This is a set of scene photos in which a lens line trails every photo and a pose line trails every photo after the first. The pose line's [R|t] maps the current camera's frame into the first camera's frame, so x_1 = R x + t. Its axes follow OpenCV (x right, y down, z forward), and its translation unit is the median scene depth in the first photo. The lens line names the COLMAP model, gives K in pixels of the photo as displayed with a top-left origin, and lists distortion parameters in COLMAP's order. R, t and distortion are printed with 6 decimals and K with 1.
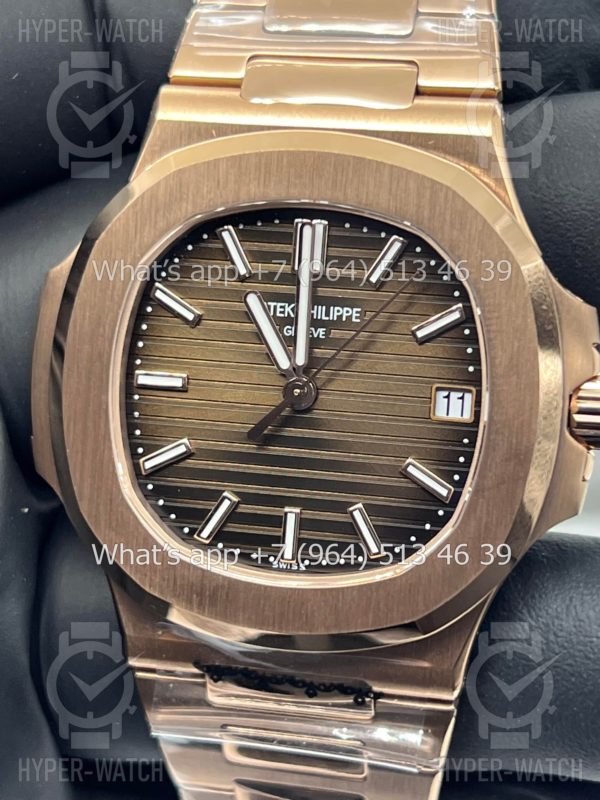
lens RADIAL K [[1886.2, 0, 299.1], [0, 1886.2, 398.5], [0, 0, 1]] dist [0.128250, 0.000000]
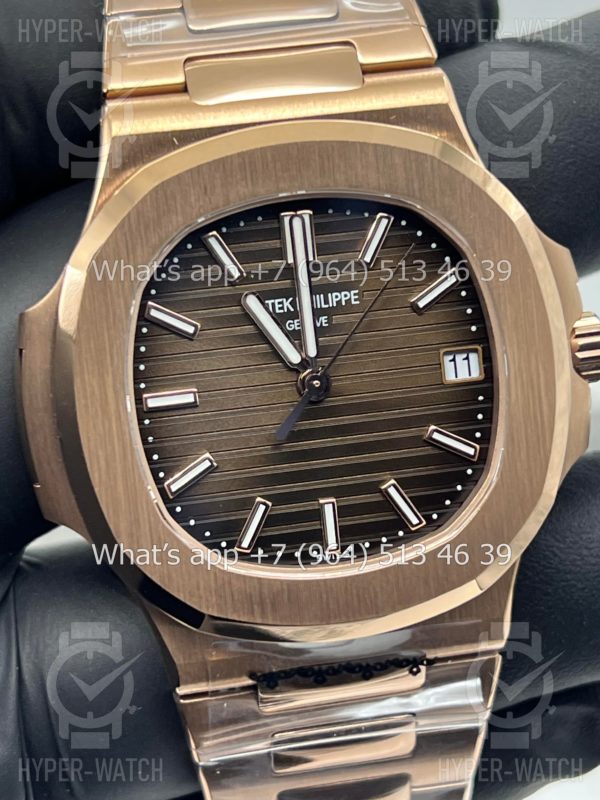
lens RADIAL K [[1886.2, 0, 296.0], [0, 1886.2, 400.9], [0, 0, 1]] dist [0.128250, 0.000000]
pose [[0.925257, -0.194330, 0.325784, -0.336601], [0.191844, 0.980607, 0.040077, -0.036230], [-0.327254, 0.025419, 0.944594, 0.059125]]
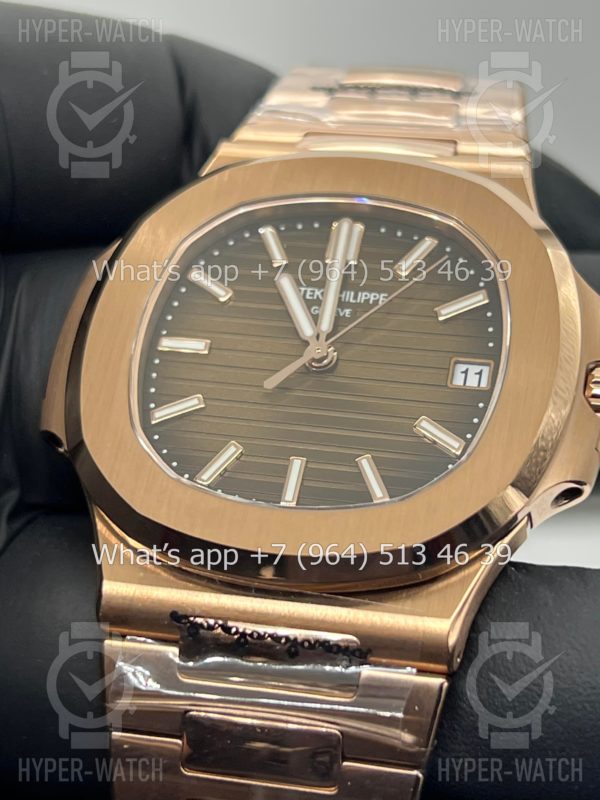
lens RADIAL K [[1886.2, 0, 296.1], [0, 1886.2, 399.9], [0, 0, 1]] dist [0.128250, 0.000000]
pose [[0.990947, 0.133865, -0.010163, 0.000827], [-0.117545, 0.828577, -0.547397, 0.573429], [-0.064857, 0.543636, 0.836812, 0.163593]]
